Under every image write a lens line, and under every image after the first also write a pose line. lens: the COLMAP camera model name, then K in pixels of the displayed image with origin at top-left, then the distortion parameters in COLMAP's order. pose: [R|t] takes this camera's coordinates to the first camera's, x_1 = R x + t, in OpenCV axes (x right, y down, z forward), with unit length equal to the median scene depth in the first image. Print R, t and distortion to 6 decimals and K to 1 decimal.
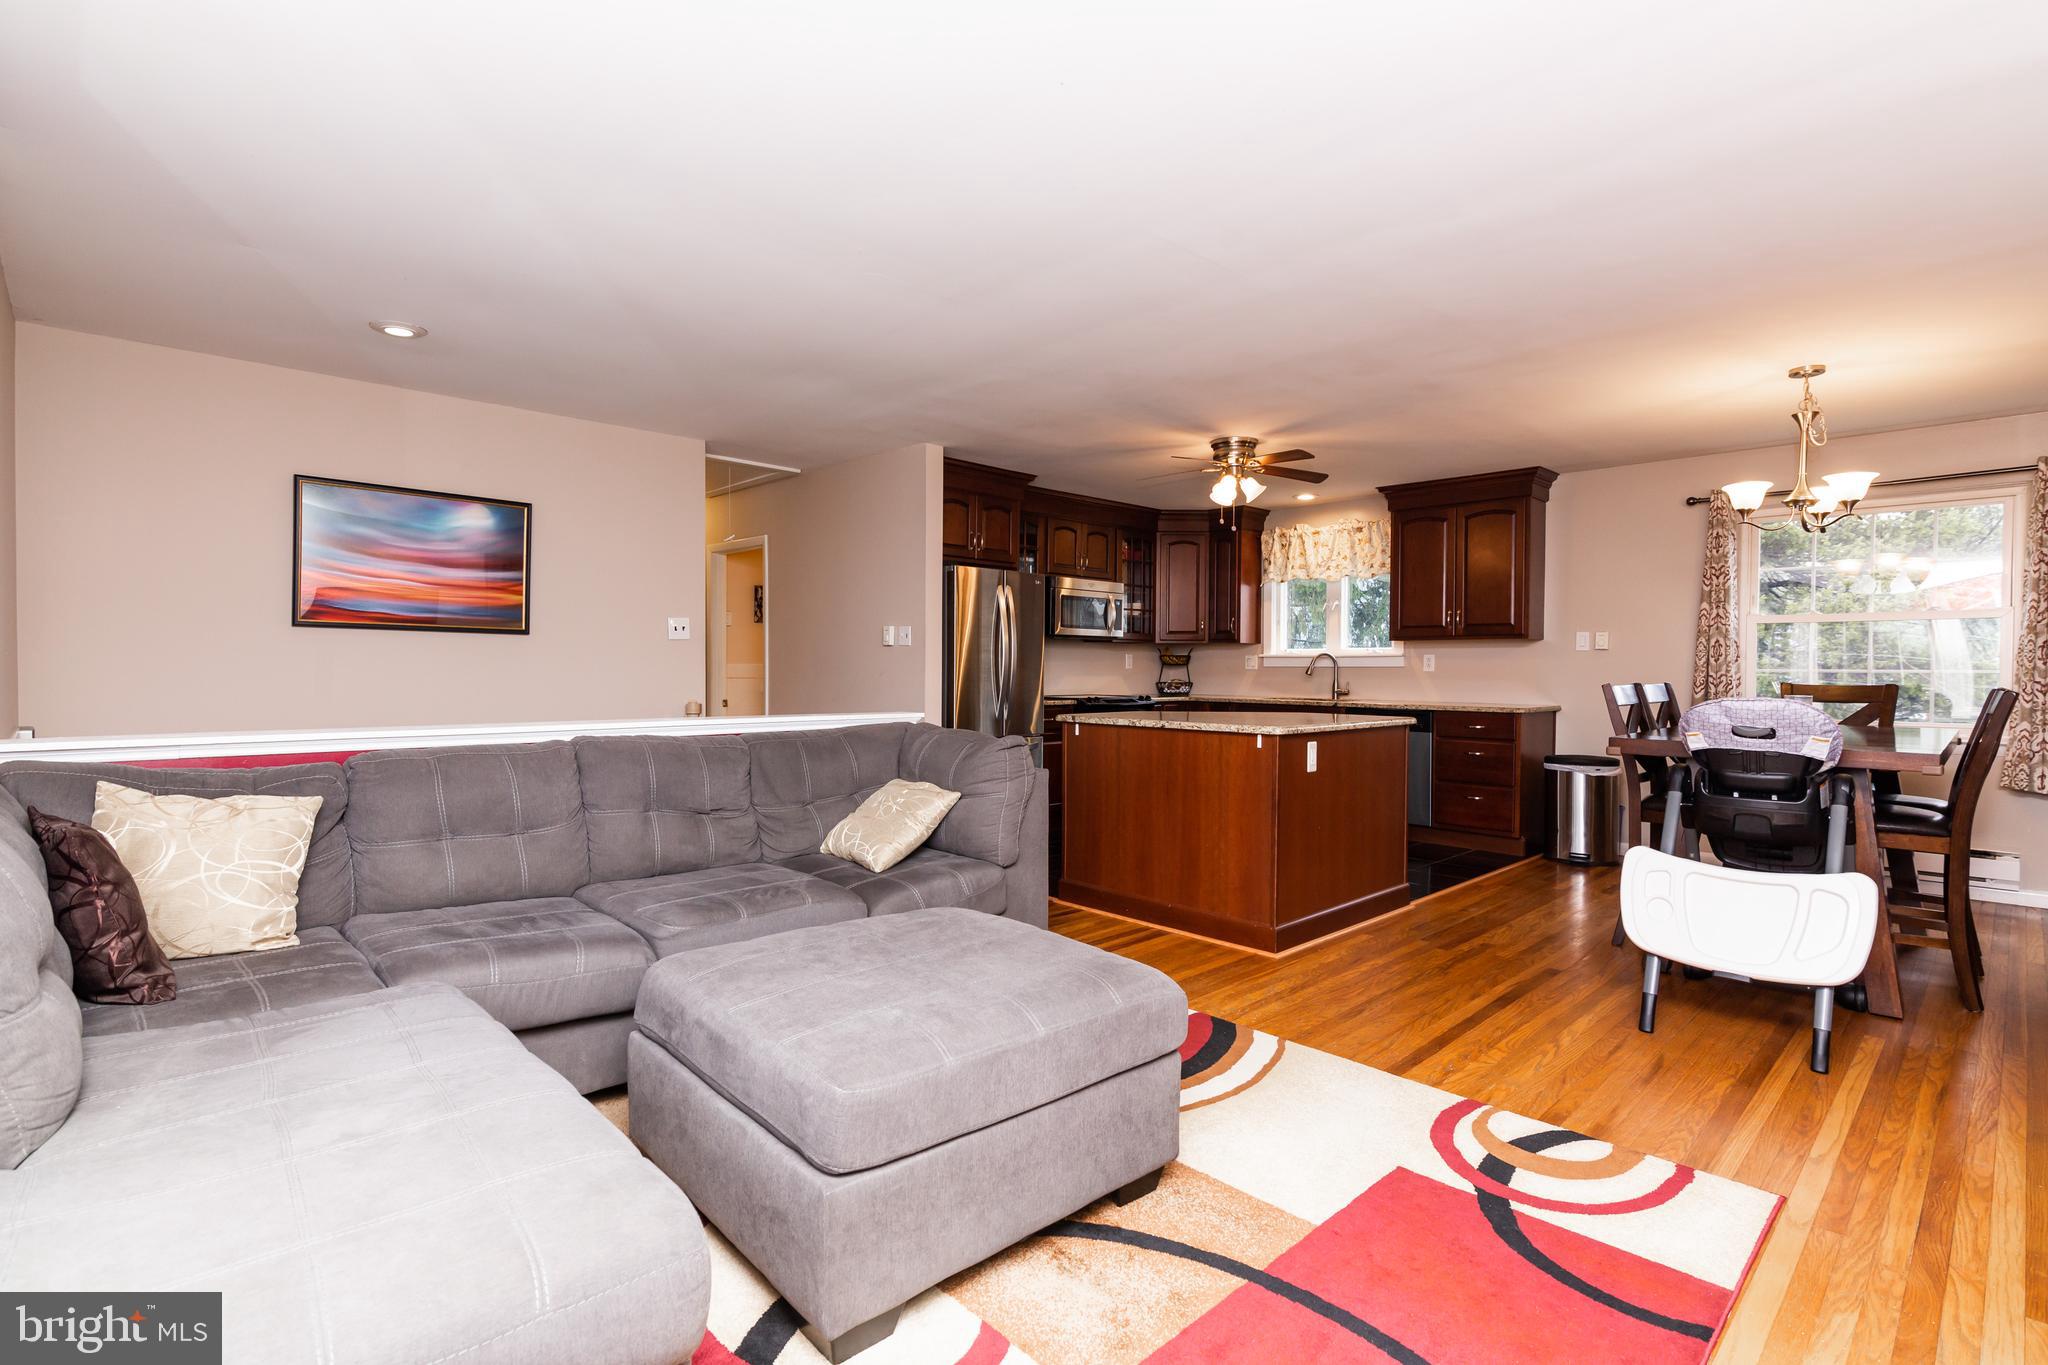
lens RADIAL K [[969.7, 0, 1024.0], [0, 969.7, 682.5], [0, 0, 1]] dist [0.000527, 0.000189]
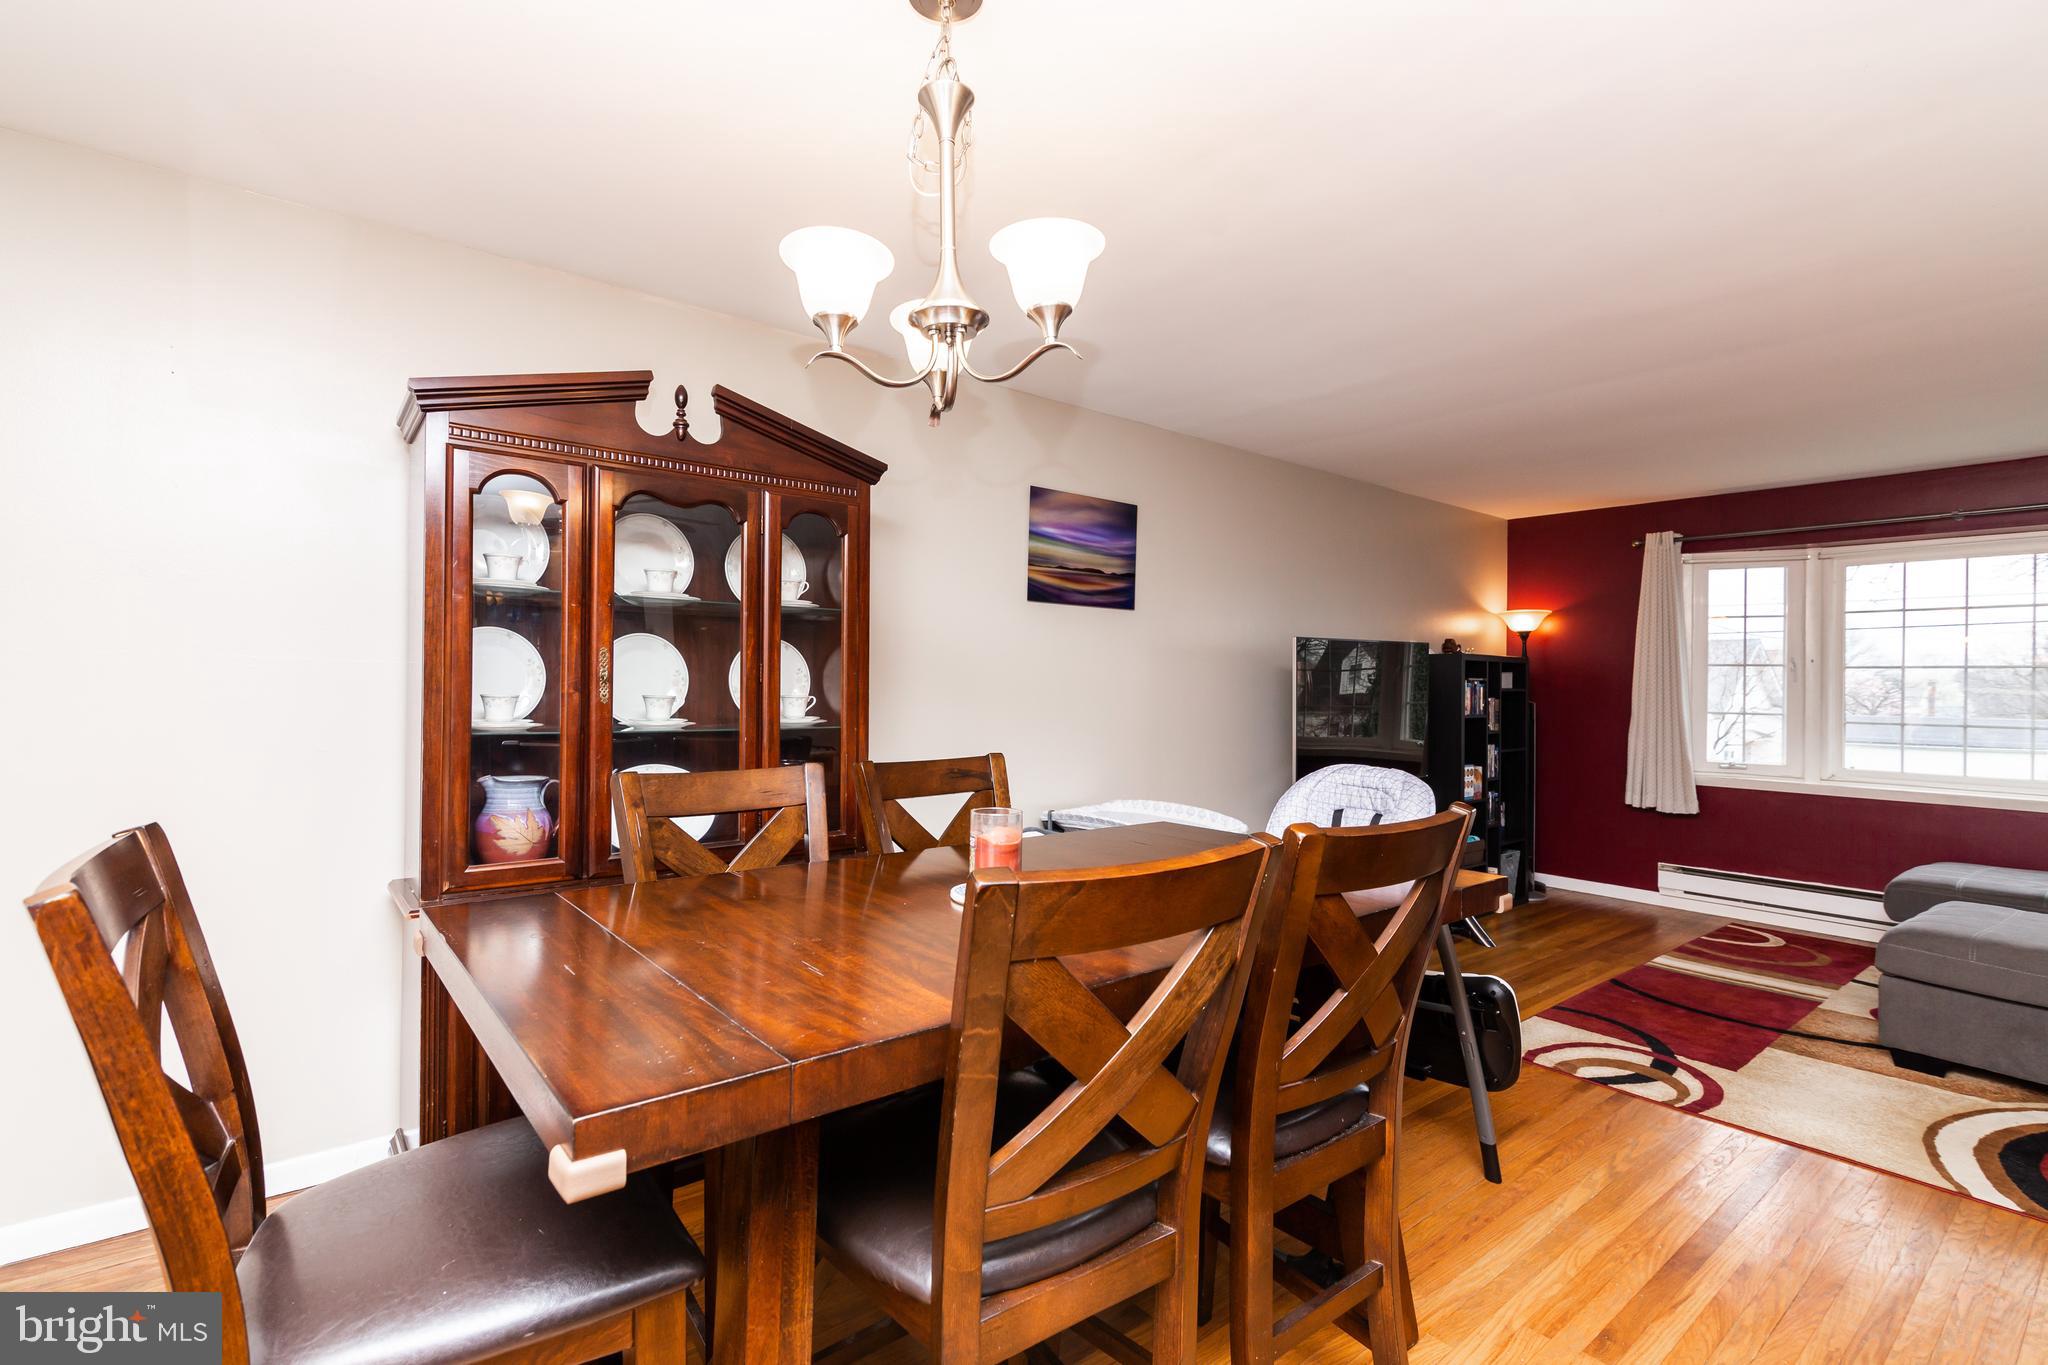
lens RADIAL K [[956.6, 0, 1024.0], [0, 956.6, 682.5], [0, 0, 1]] dist [0.011636, -0.000376]
pose [[-0.996959, -0.018504, 0.075693, 1.364475], [-0.017761, 0.999787, 0.010489, -0.077501], [-0.075871, 0.009113, -0.997076, 2.542987]]
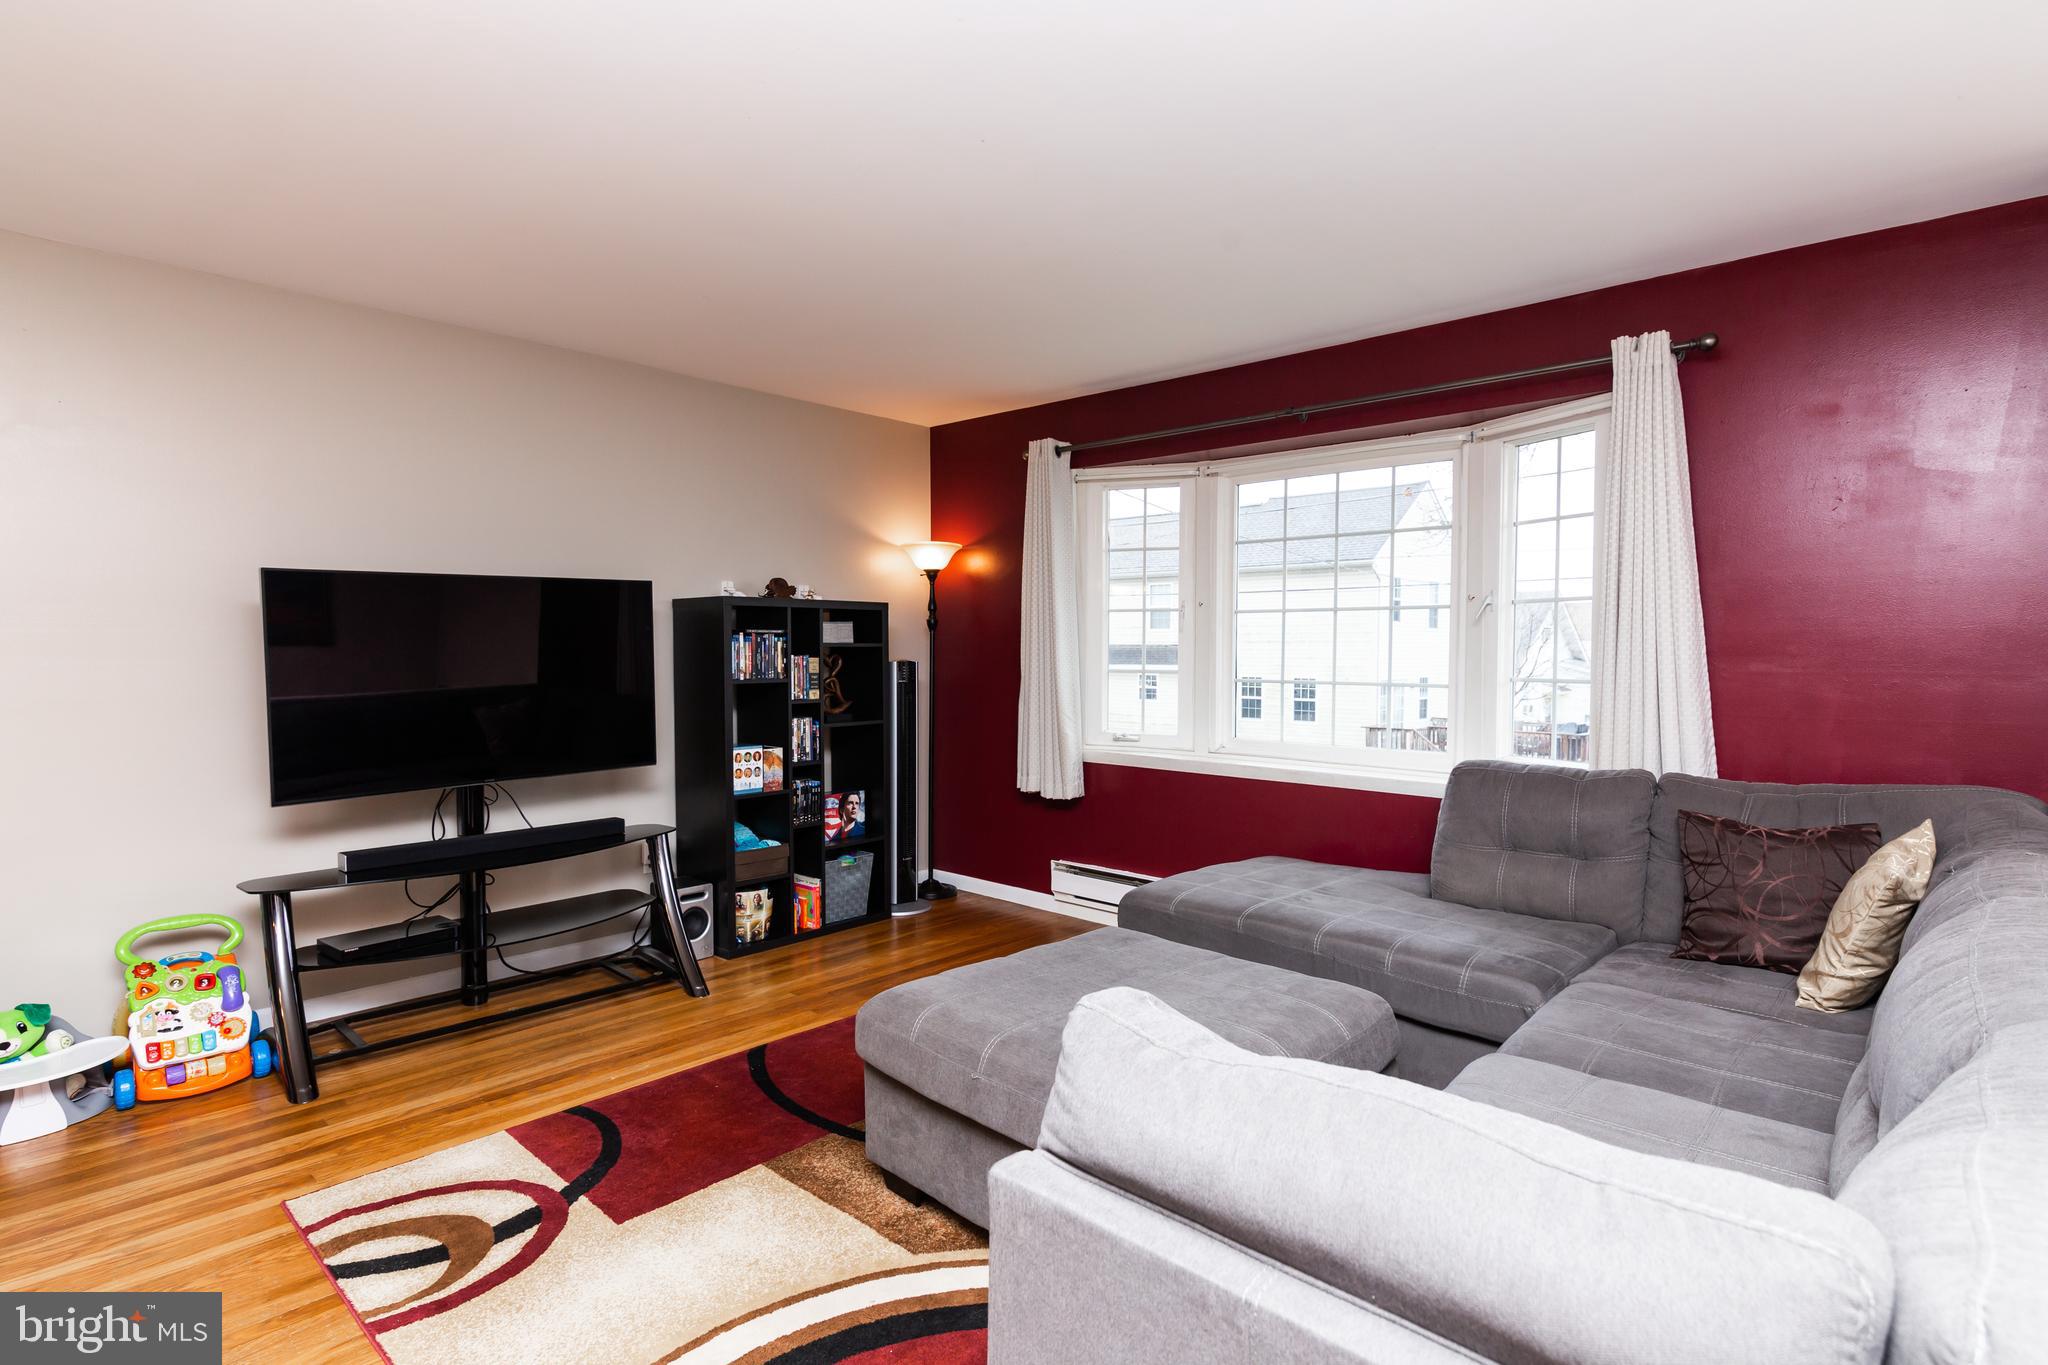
lens RADIAL K [[1048.7, 0, 1024.0], [0, 1048.7, 682.5], [0, 0, 1]] dist [-0.002070, -0.000401]
pose [[-0.997881, -0.002917, -0.064995, 0.058985], [-0.006131, 0.998765, 0.049311, -0.085171], [0.064771, 0.049605, -0.996666, 2.051040]]
